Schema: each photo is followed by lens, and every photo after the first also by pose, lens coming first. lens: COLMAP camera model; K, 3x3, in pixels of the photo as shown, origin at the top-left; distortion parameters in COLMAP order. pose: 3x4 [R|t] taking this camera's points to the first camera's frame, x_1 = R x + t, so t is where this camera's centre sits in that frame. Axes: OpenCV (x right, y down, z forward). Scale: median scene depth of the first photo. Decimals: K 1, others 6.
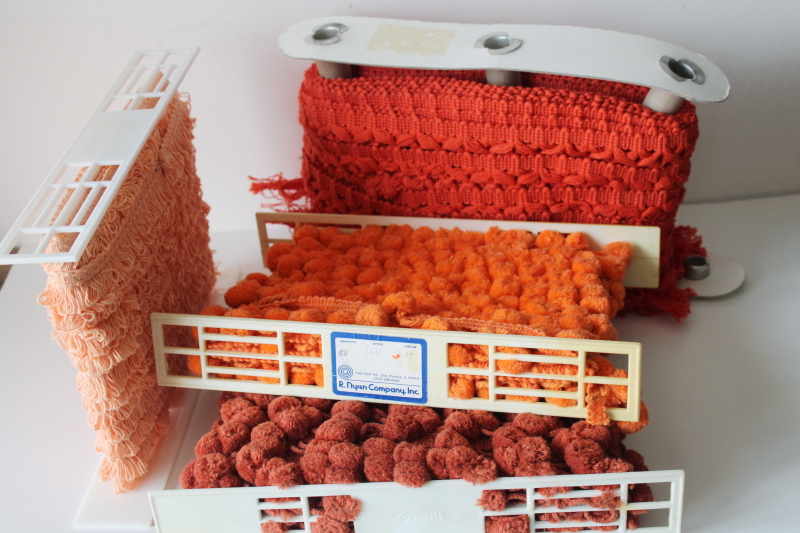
lens RADIAL K [[1430.9, 0, 400.0], [0, 1430.9, 266.5], [0, 0, 1]] dist [-0.028196, -0.958878]
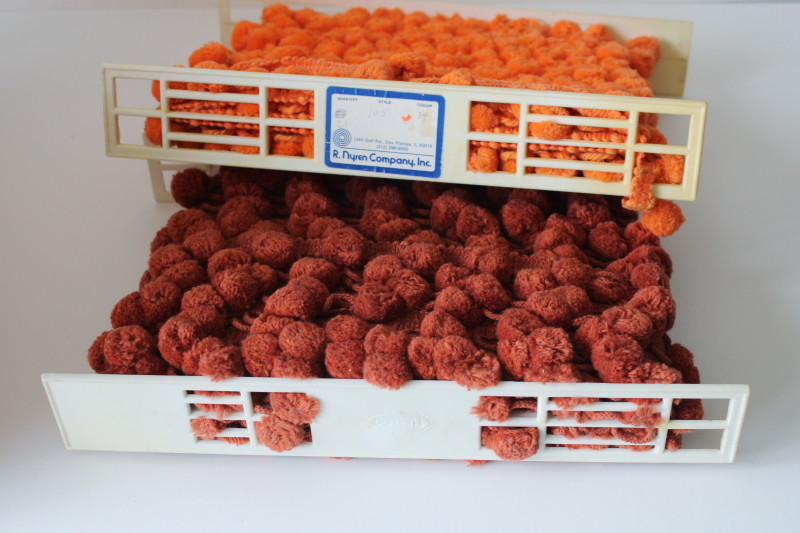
lens RADIAL K [[1430.9, 0, 400.0], [0, 1430.9, 266.5], [0, 0, 1]] dist [-0.028196, -0.958878]
pose [[0.998067, 0.055361, -0.028231, 0.032889], [-0.046070, 0.964037, 0.261746, -0.105455], [0.041706, -0.259940, 0.964724, 0.280824]]
